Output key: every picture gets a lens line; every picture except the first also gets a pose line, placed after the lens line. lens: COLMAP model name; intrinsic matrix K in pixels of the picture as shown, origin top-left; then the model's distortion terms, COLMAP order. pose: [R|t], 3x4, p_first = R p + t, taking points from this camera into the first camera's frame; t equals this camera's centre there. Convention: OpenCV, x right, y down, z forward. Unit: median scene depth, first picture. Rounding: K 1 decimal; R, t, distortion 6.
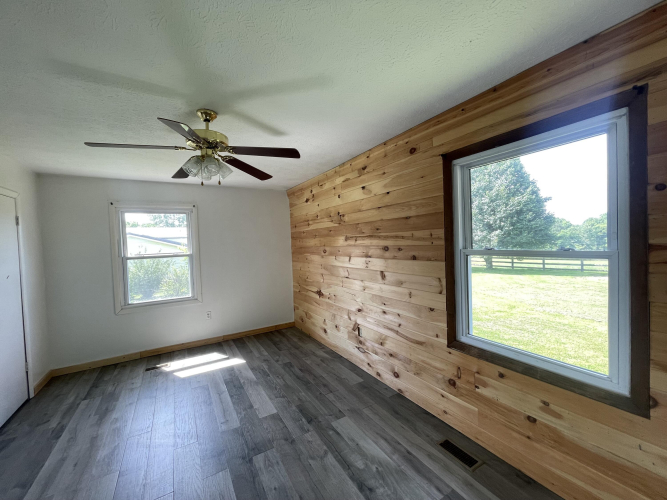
lens RADIAL K [[269.2, 0, 331.1], [0, 269.2, 248.6], [0, 0, 1]] dist [-0.001782, -0.000512]
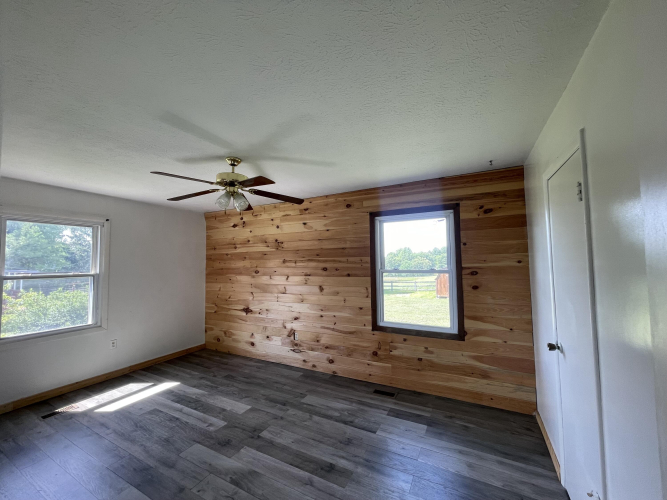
lens RADIAL K [[269.2, 0, 331.1], [0, 269.2, 248.6], [0, 0, 1]] dist [-0.001782, -0.000512]
pose [[0.852014, 0.055904, 0.520526, -0.452751], [-0.006076, 0.995271, -0.096946, 0.025754], [-0.523485, 0.079437, 0.848324, -0.189775]]
